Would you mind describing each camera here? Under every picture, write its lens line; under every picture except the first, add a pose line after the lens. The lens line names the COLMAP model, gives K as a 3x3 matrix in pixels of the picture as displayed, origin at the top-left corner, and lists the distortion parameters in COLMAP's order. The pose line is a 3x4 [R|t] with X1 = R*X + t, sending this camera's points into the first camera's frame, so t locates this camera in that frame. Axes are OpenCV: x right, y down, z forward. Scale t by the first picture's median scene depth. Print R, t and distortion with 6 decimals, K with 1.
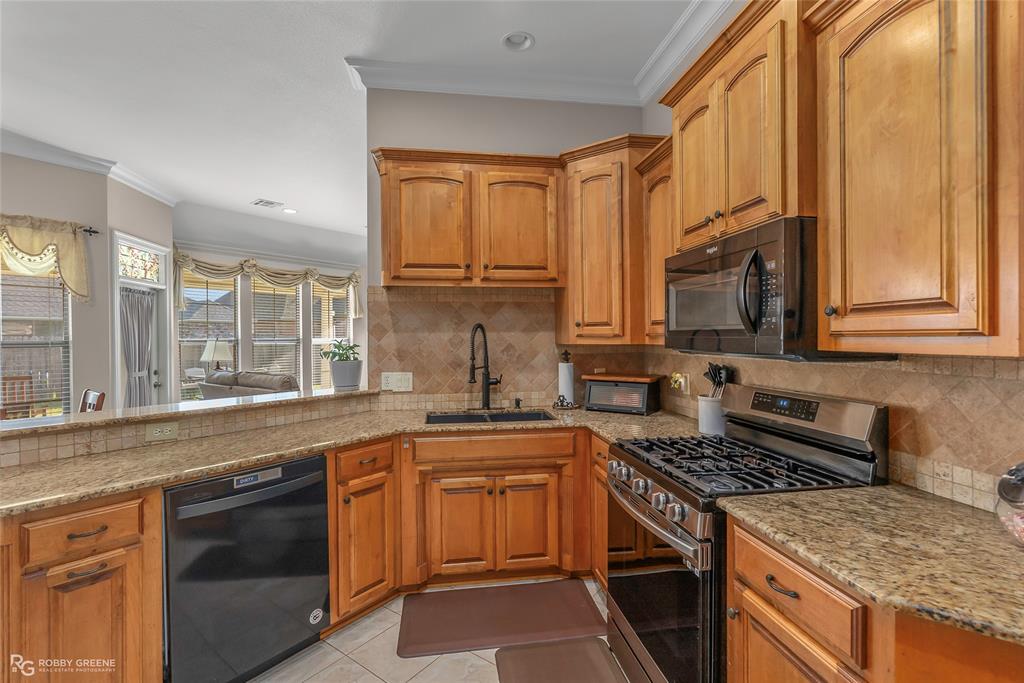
lens RADIAL K [[473.4, 0, 516.9], [0, 473.4, 340.8], [0, 0, 1]] dist [-0.007619, 0.003477]
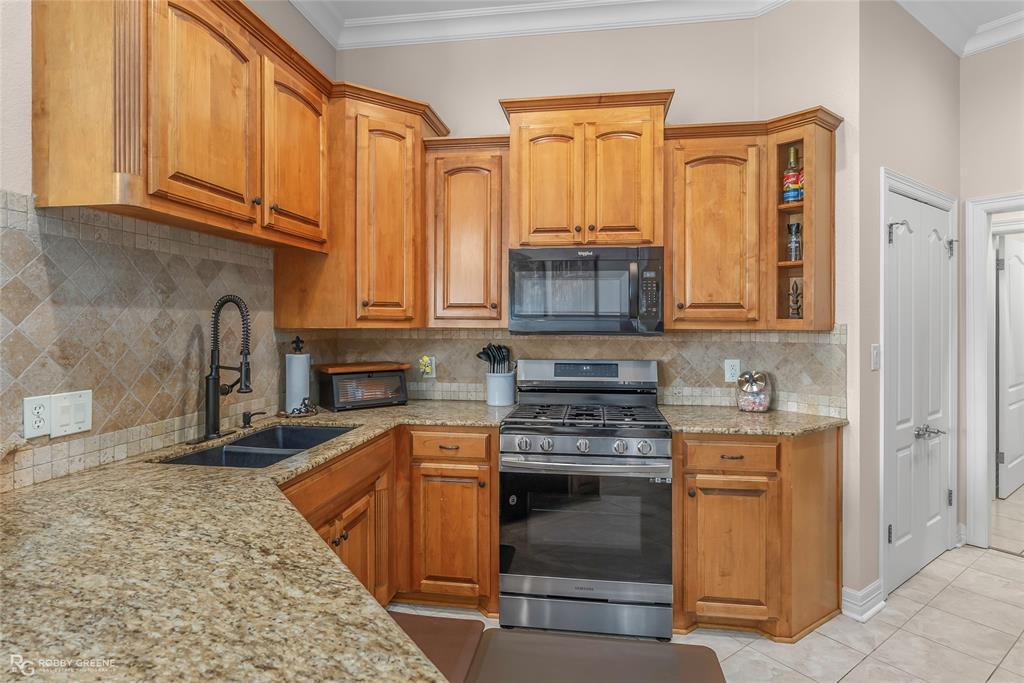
lens RADIAL K [[553.5, 0, 513.6], [0, 553.5, 321.8], [0, 0, 1]] dist [-0.003886, 0.000534]
pose [[0.287361, 0.006790, 0.957798, -0.634780], [0.002960, 0.999964, -0.007977, 0.004280], [-0.957818, 0.005128, 0.287330, 0.435232]]
